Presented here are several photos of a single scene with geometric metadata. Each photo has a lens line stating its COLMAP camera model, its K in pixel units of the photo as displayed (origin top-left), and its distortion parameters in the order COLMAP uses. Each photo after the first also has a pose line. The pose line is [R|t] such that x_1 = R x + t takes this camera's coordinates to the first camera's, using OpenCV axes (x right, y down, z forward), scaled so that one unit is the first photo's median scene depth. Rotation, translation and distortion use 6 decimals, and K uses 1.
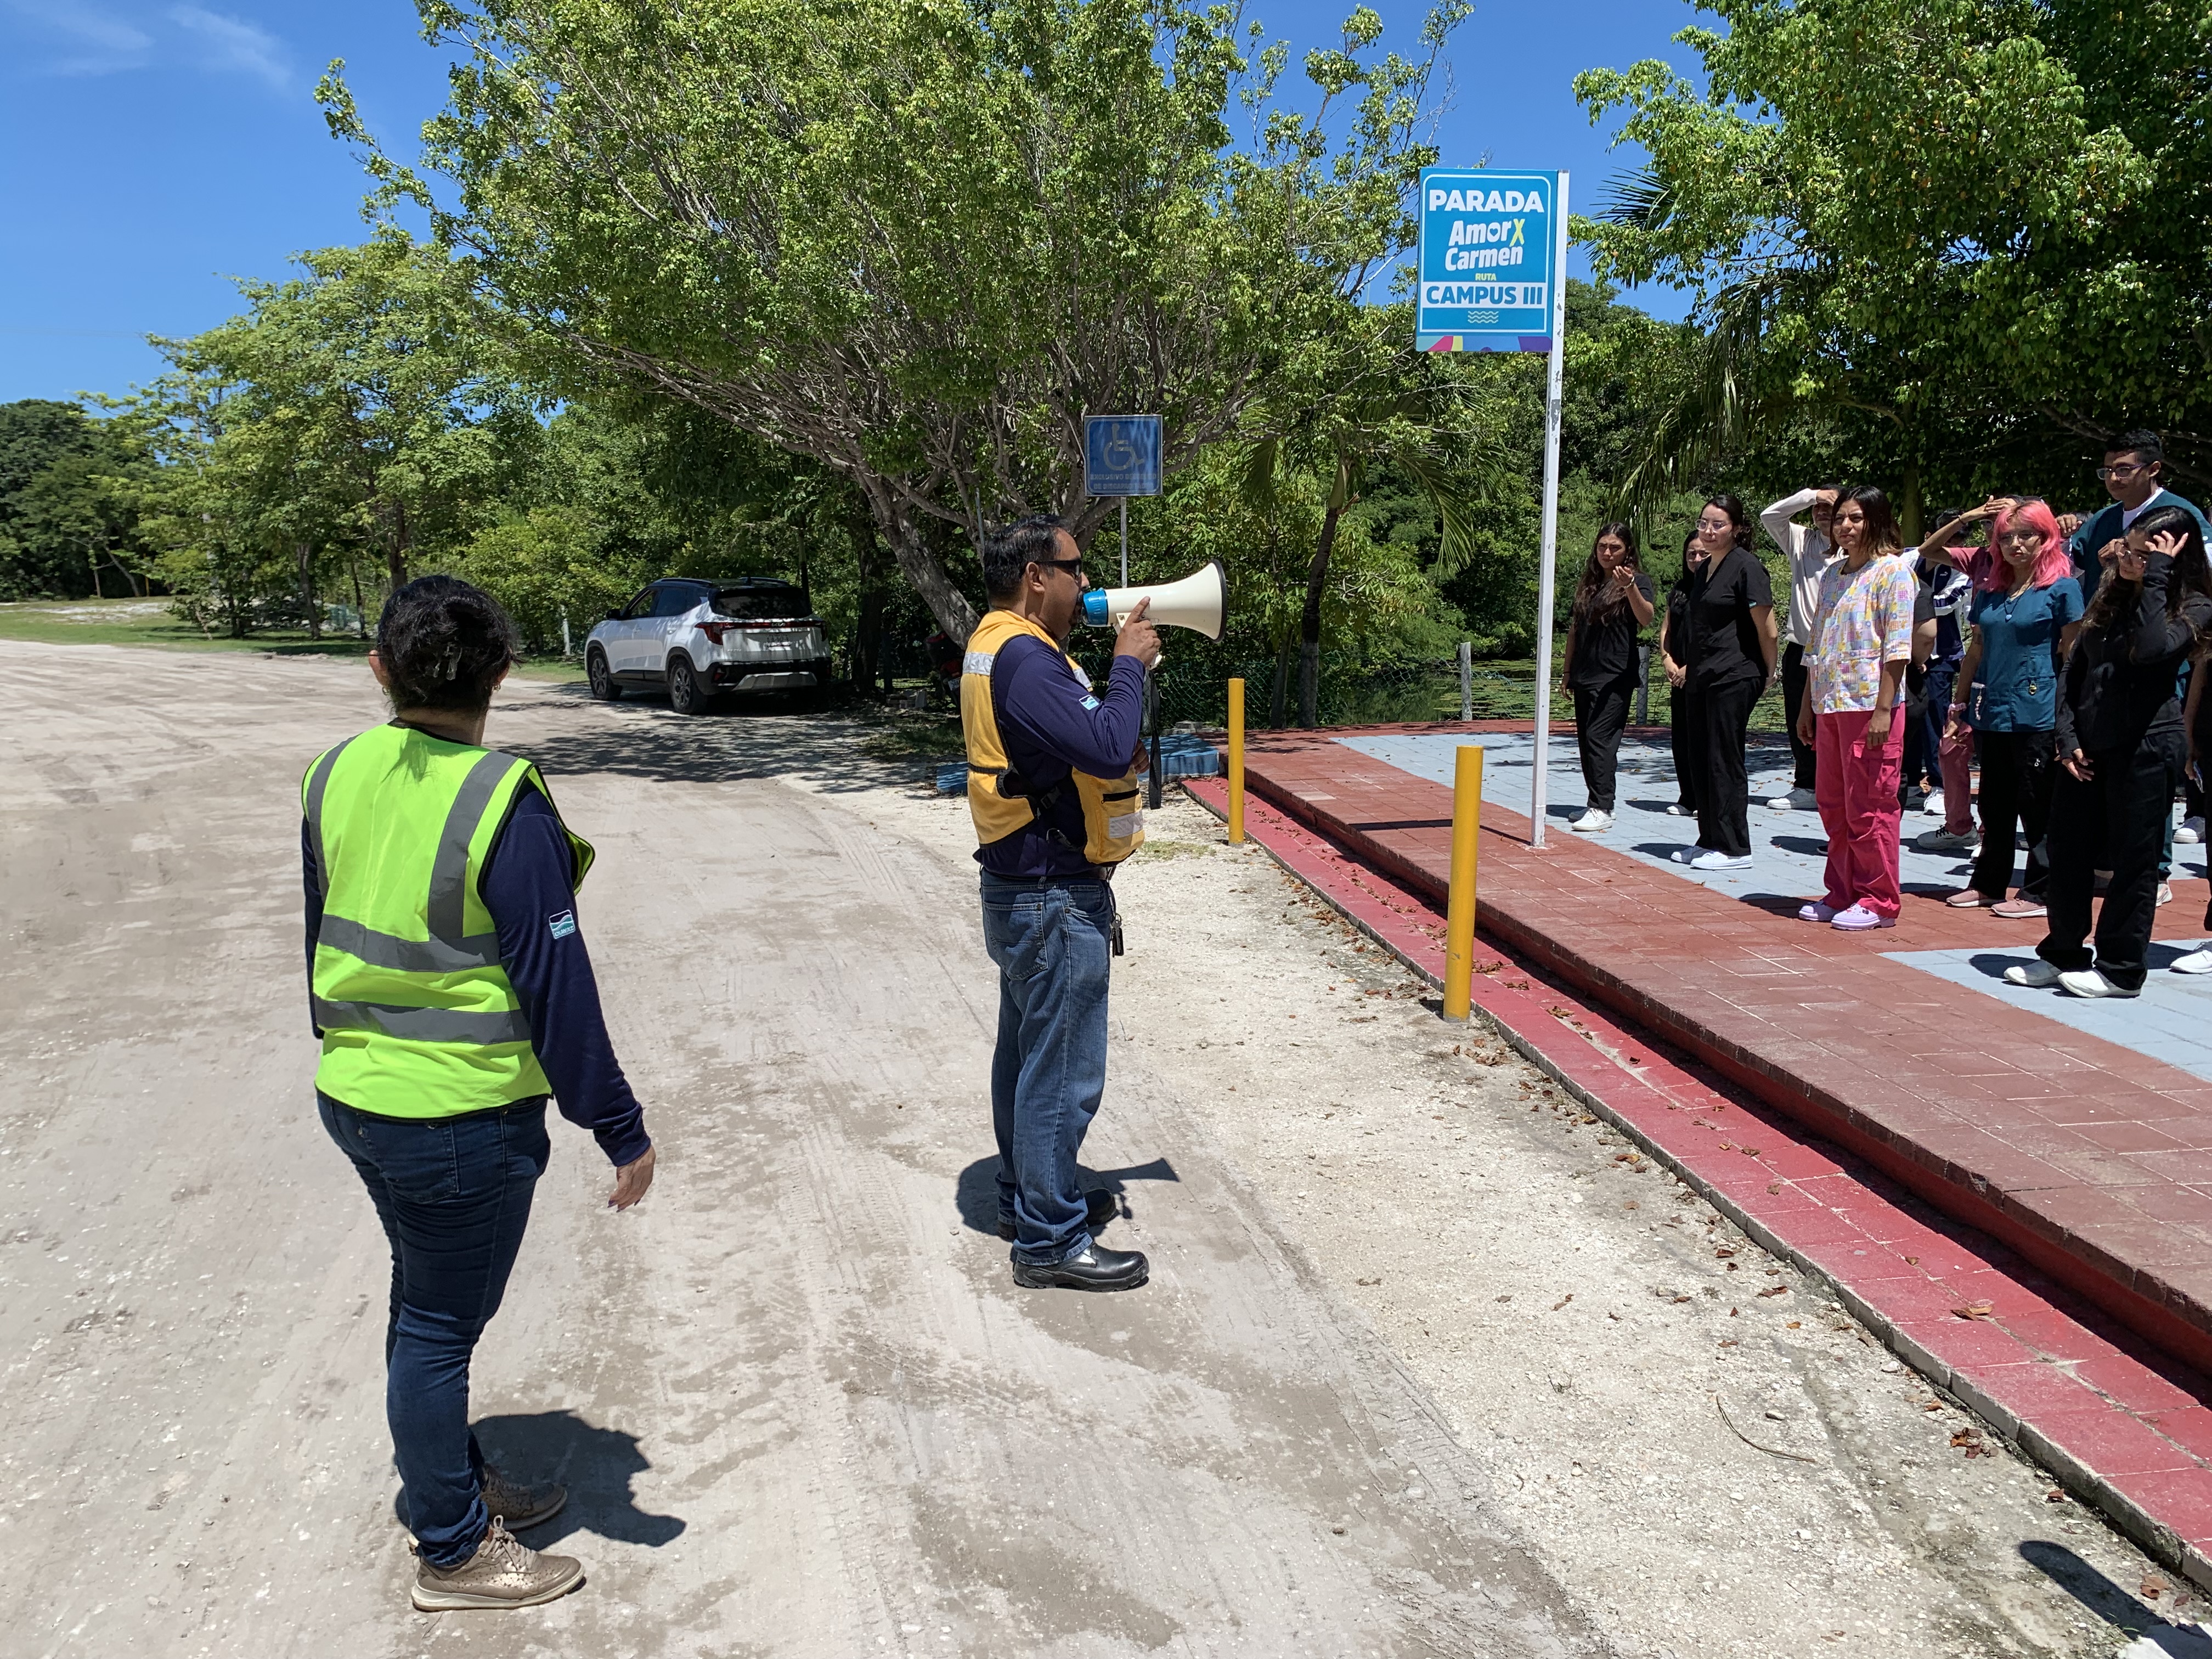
lens RADIAL K [[1724.1, 0, 1049.5], [0, 1724.1, 812.0], [0, 0, 1]] dist [0.038615, -0.037454]
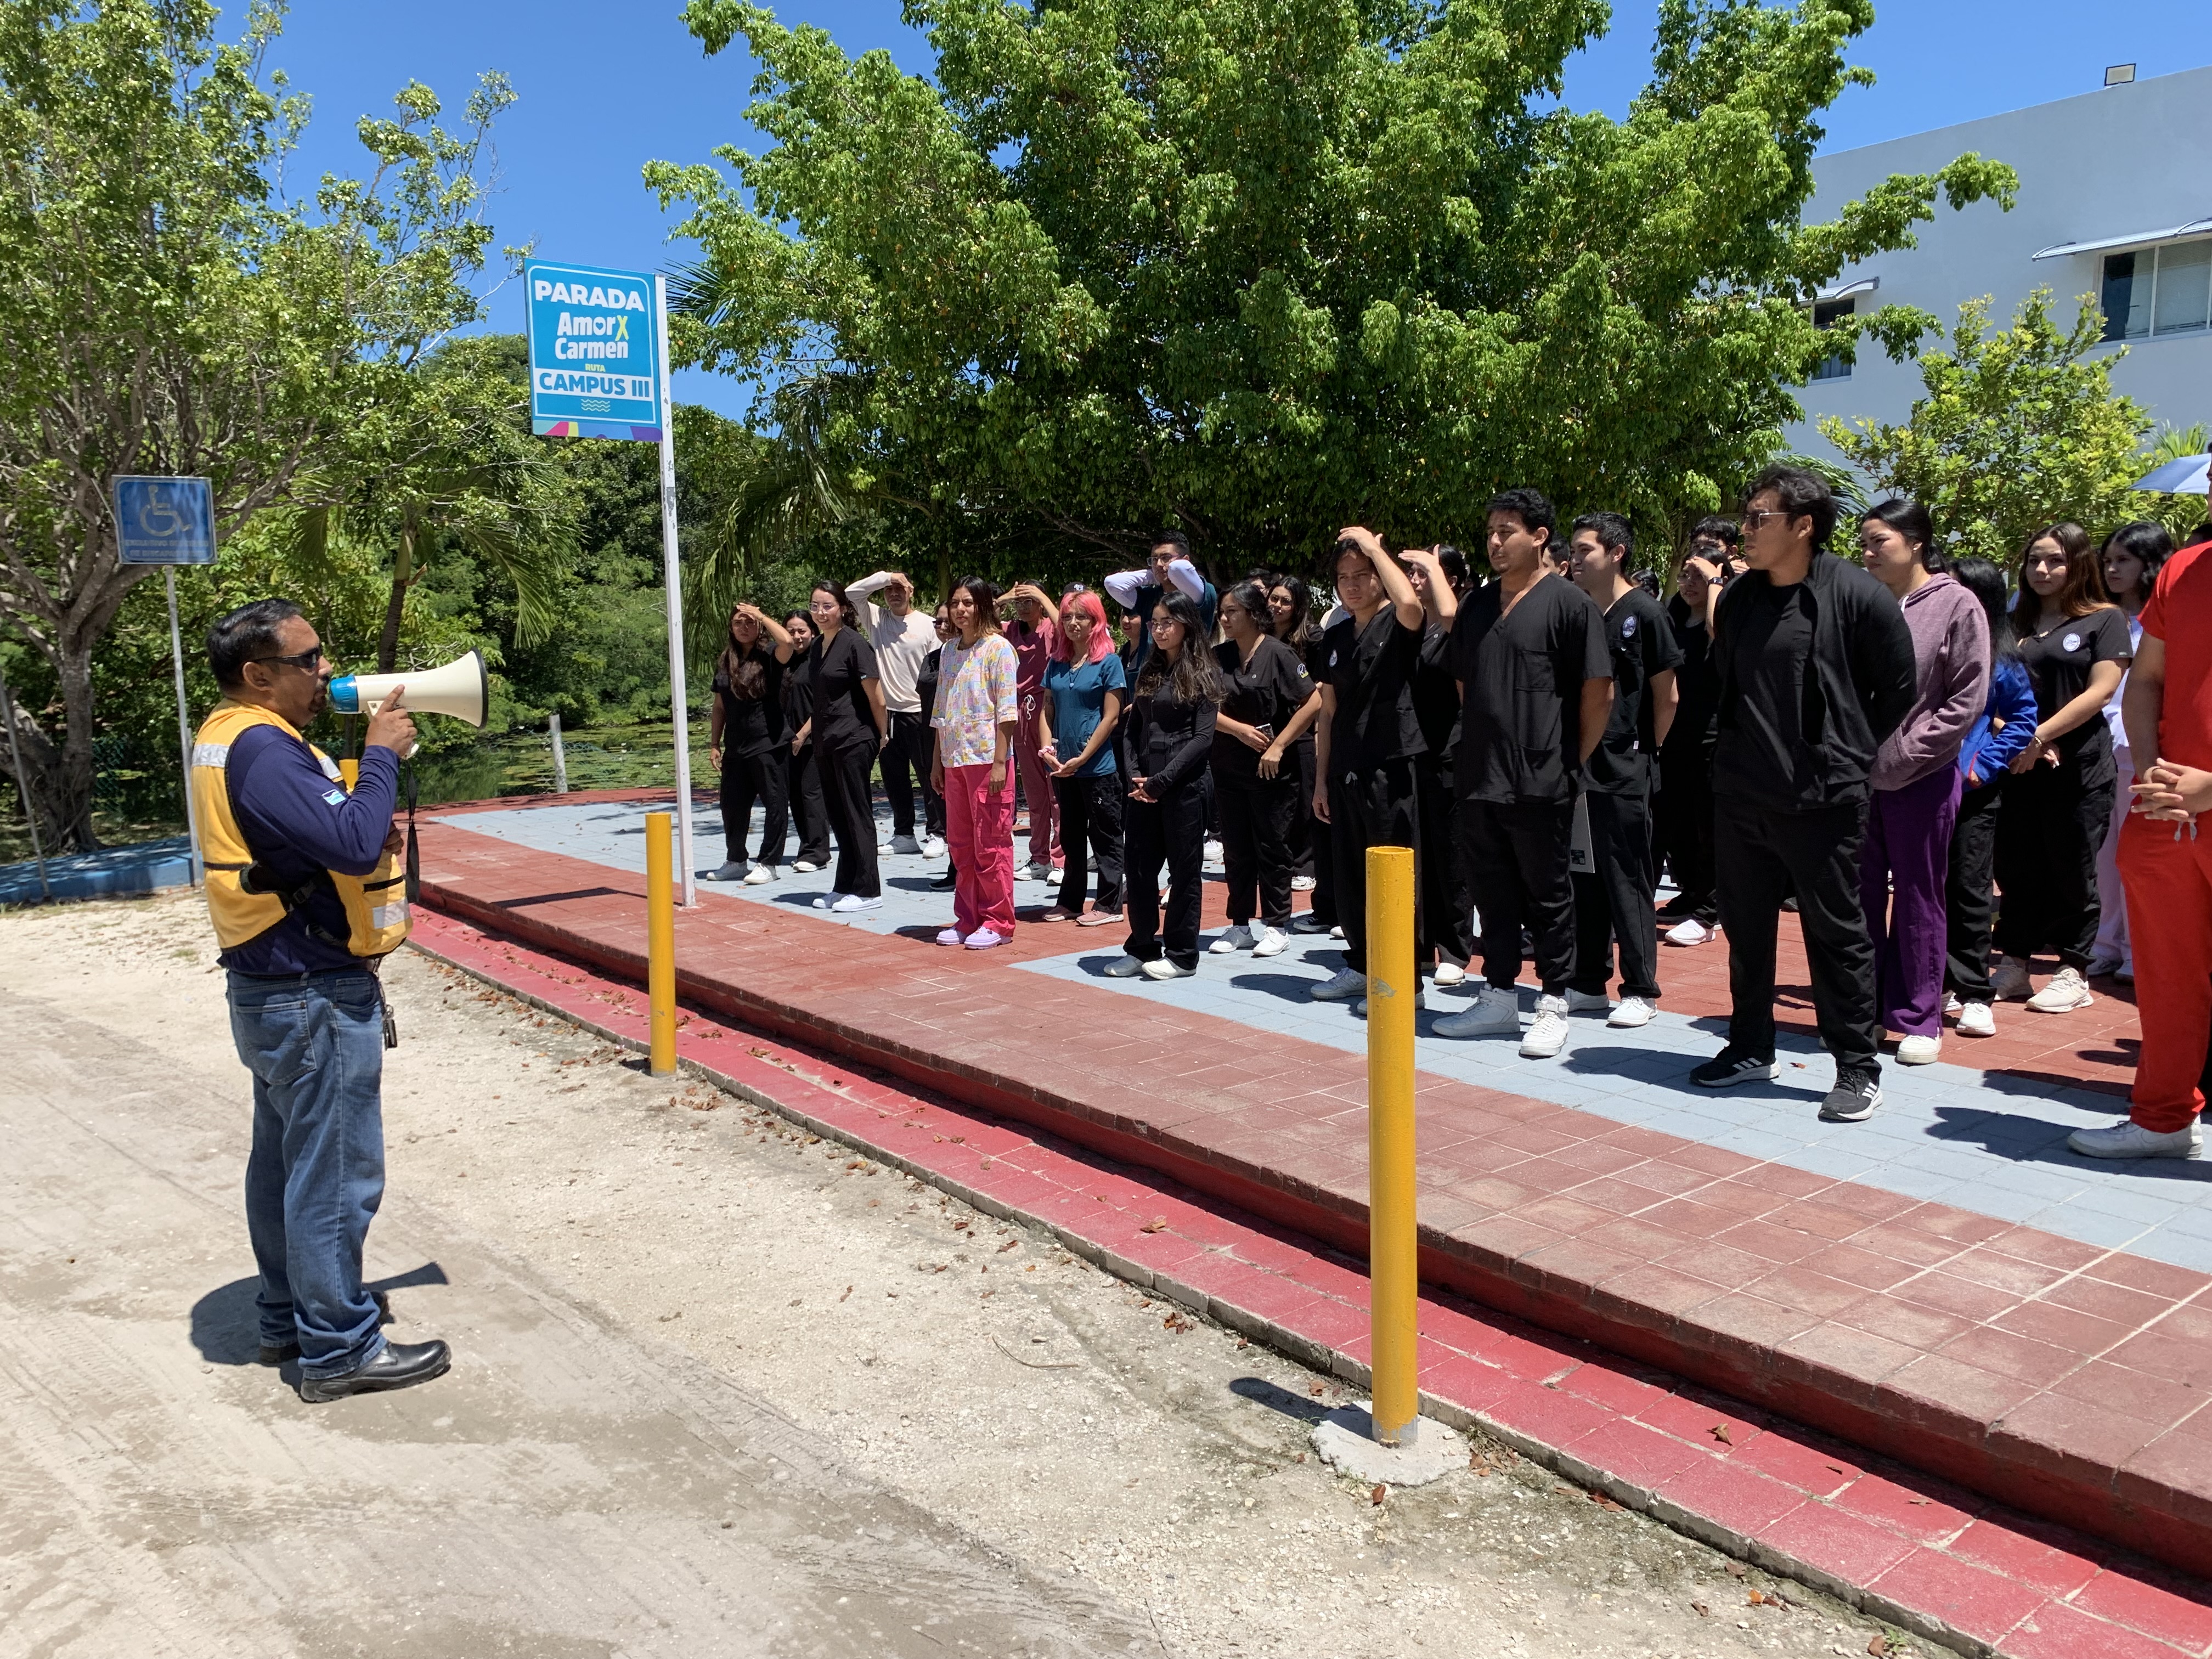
lens RADIAL K [[1724.1, 0, 1078.5], [0, 1724.1, 821.4], [0, 0, 1]] dist [0.038615, -0.037454]
pose [[0.850290, -0.066232, 0.522131, -0.101035], [0.084328, 0.996378, -0.010939, -0.000452], [-0.519515, 0.053332, 0.852795, -0.043464]]
